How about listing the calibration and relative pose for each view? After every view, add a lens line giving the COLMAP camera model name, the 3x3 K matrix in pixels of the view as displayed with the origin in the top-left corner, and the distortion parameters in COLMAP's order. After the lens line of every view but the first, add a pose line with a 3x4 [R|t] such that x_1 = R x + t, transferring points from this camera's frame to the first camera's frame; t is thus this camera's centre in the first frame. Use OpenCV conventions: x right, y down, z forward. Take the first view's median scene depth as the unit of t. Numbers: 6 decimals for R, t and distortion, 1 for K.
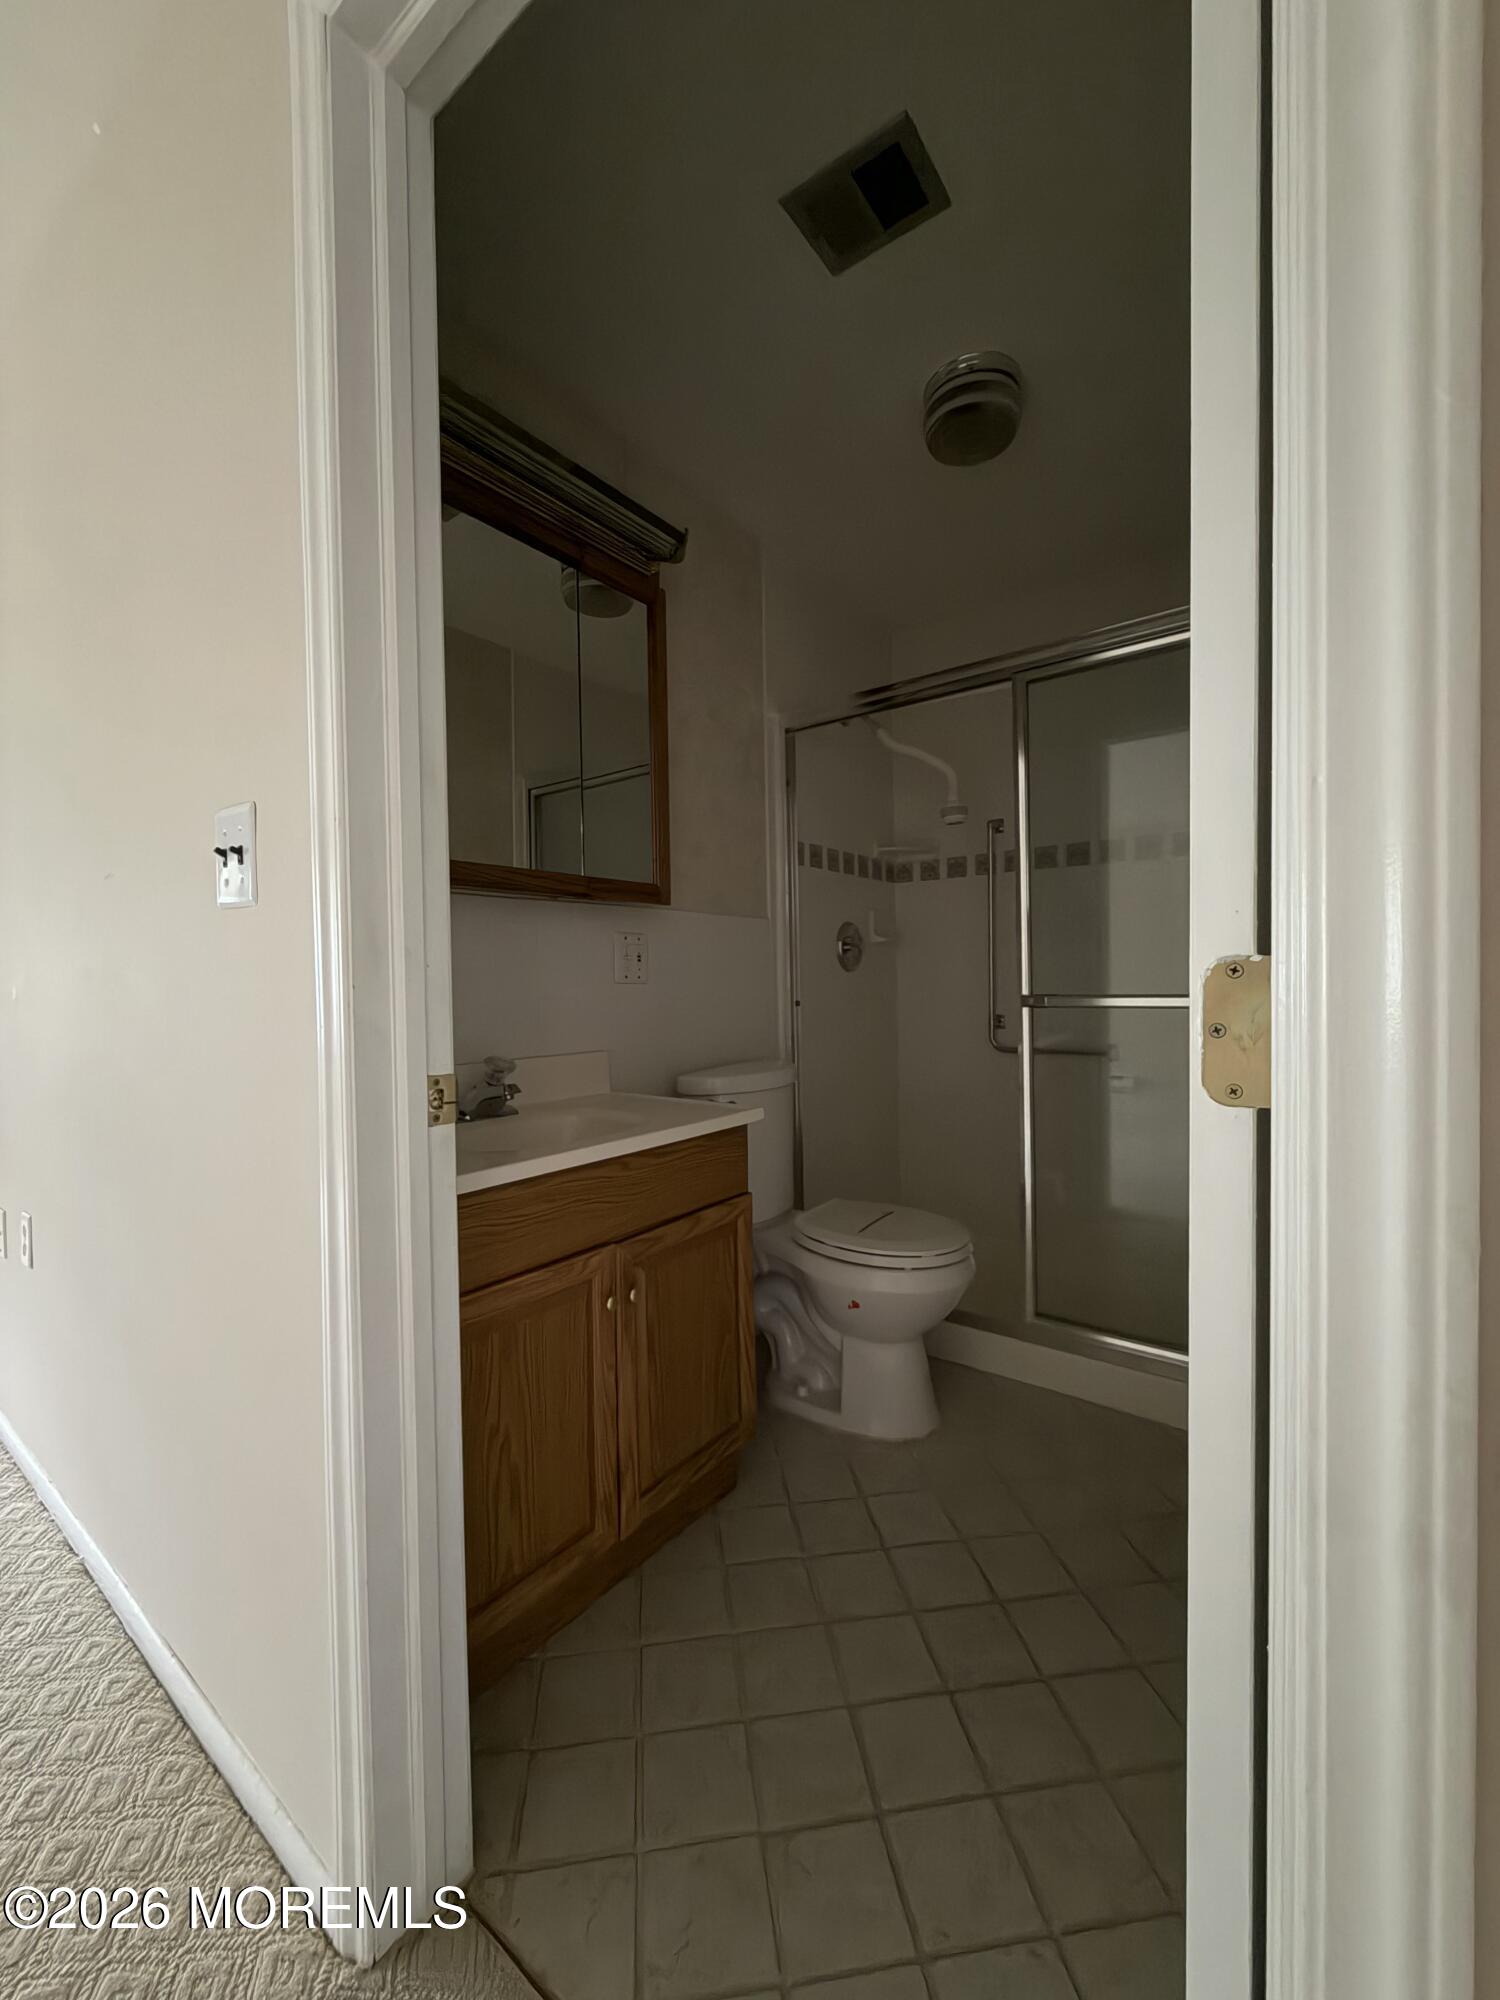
lens RADIAL K [[801.3, 0, 747.7], [0, 801.3, 998.7], [0, 0, 1]] dist [0.000492, 0.000105]
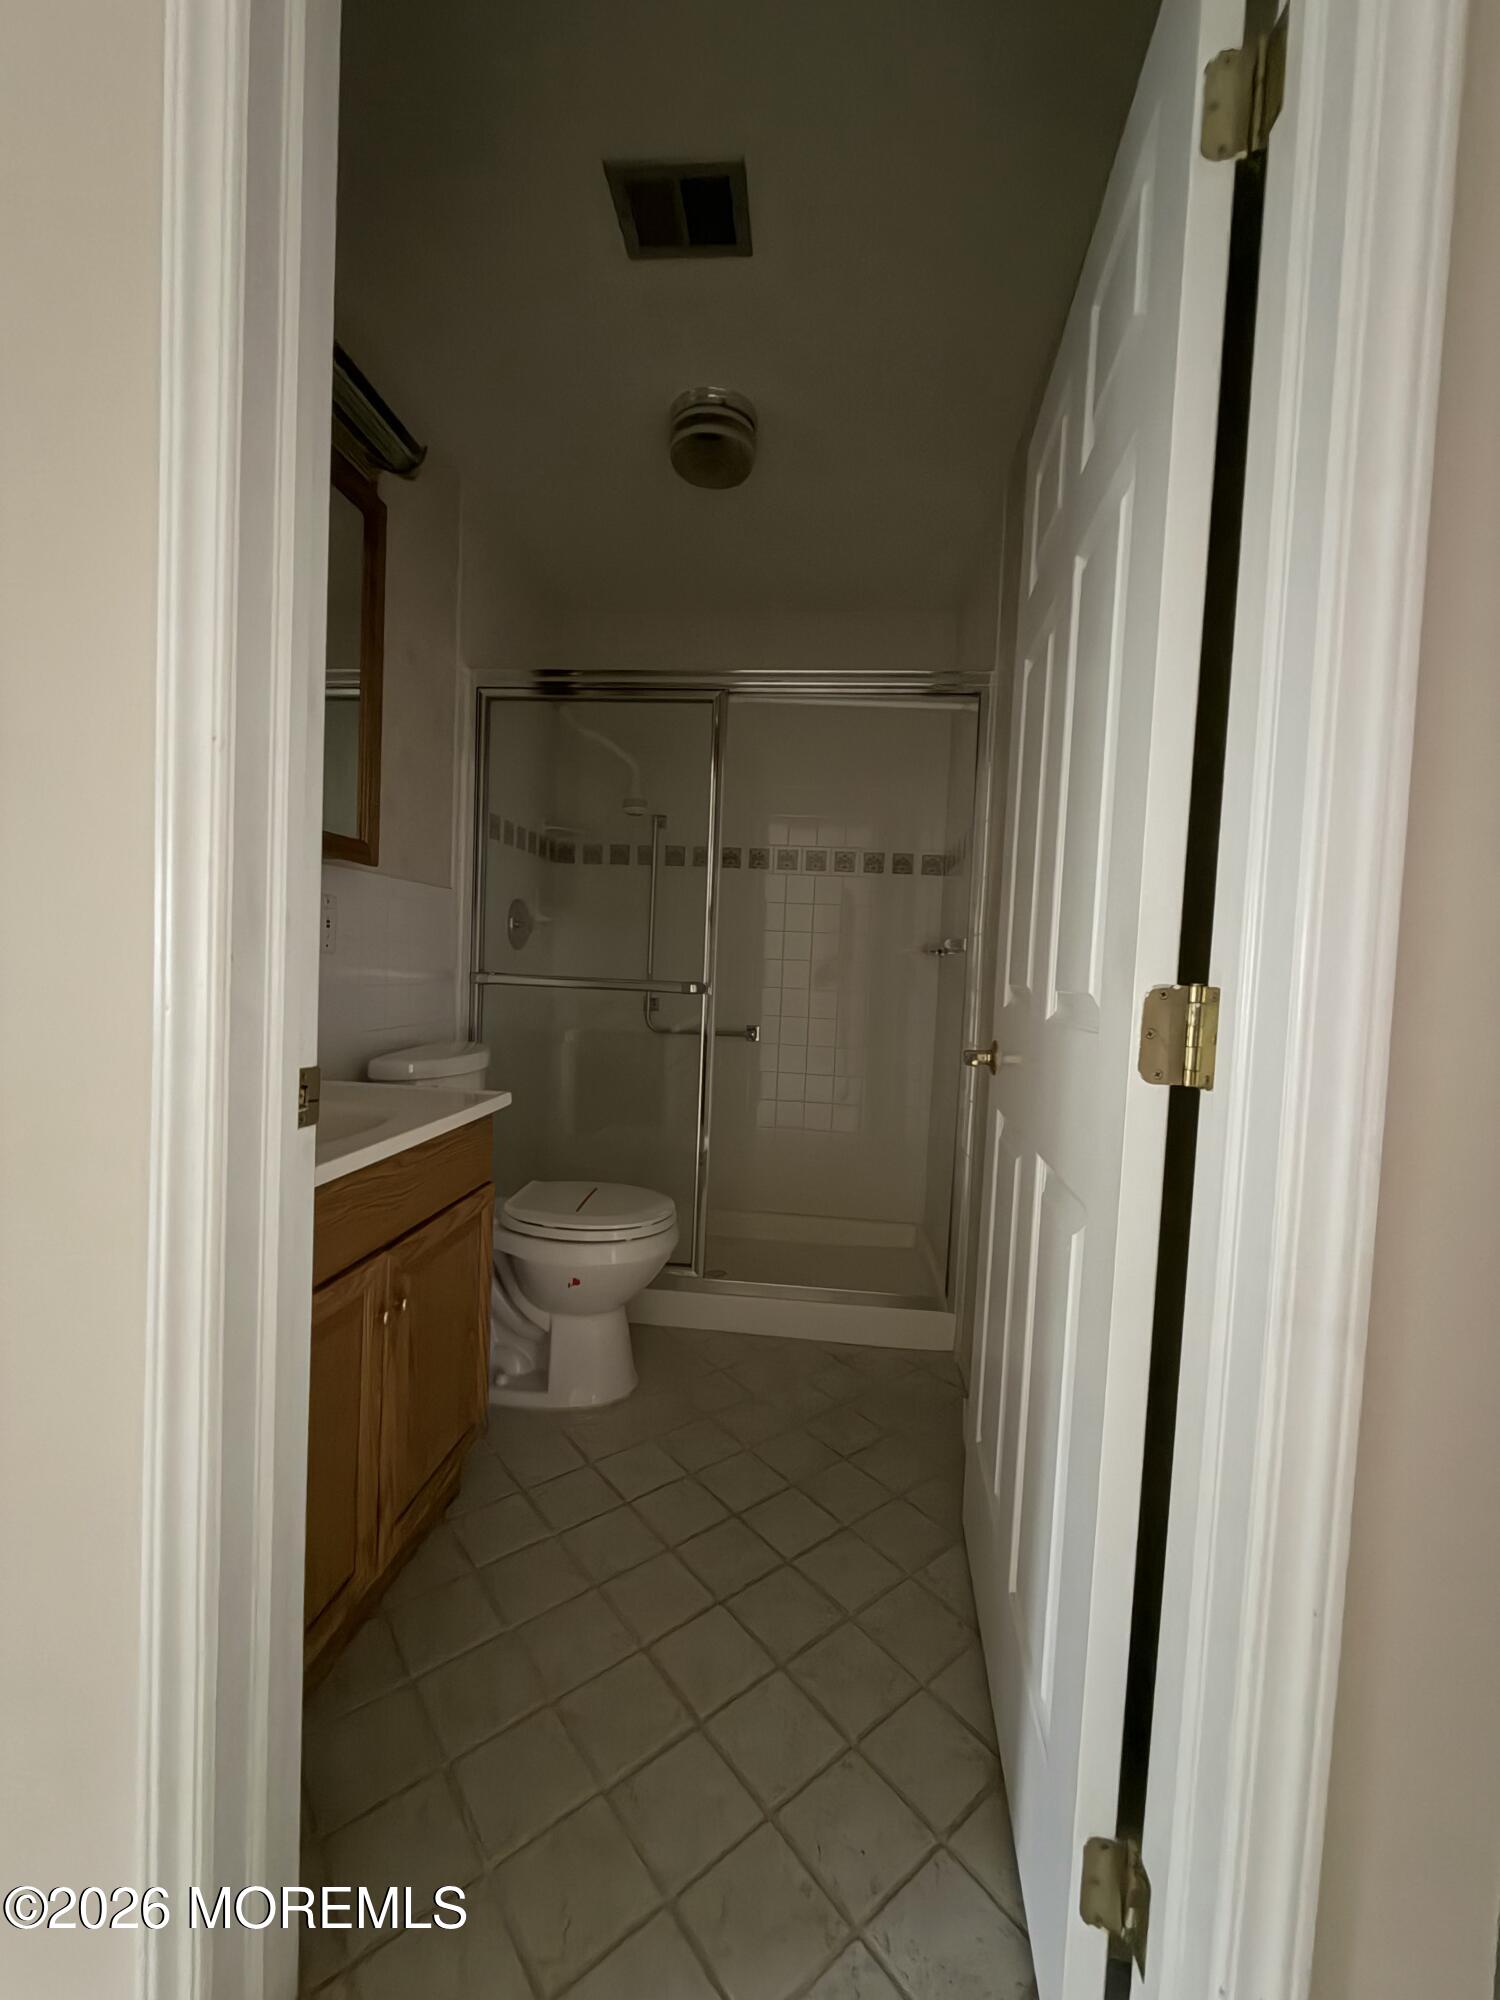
lens RADIAL K [[801.3, 0, 747.7], [0, 801.3, 998.7], [0, 0, 1]] dist [0.000492, 0.000105]
pose [[0.851221, 0.027410, 0.524091, -0.235239], [-0.043128, 0.998911, 0.017805, -0.005456], [-0.523032, -0.037759, 0.851476, 0.034362]]
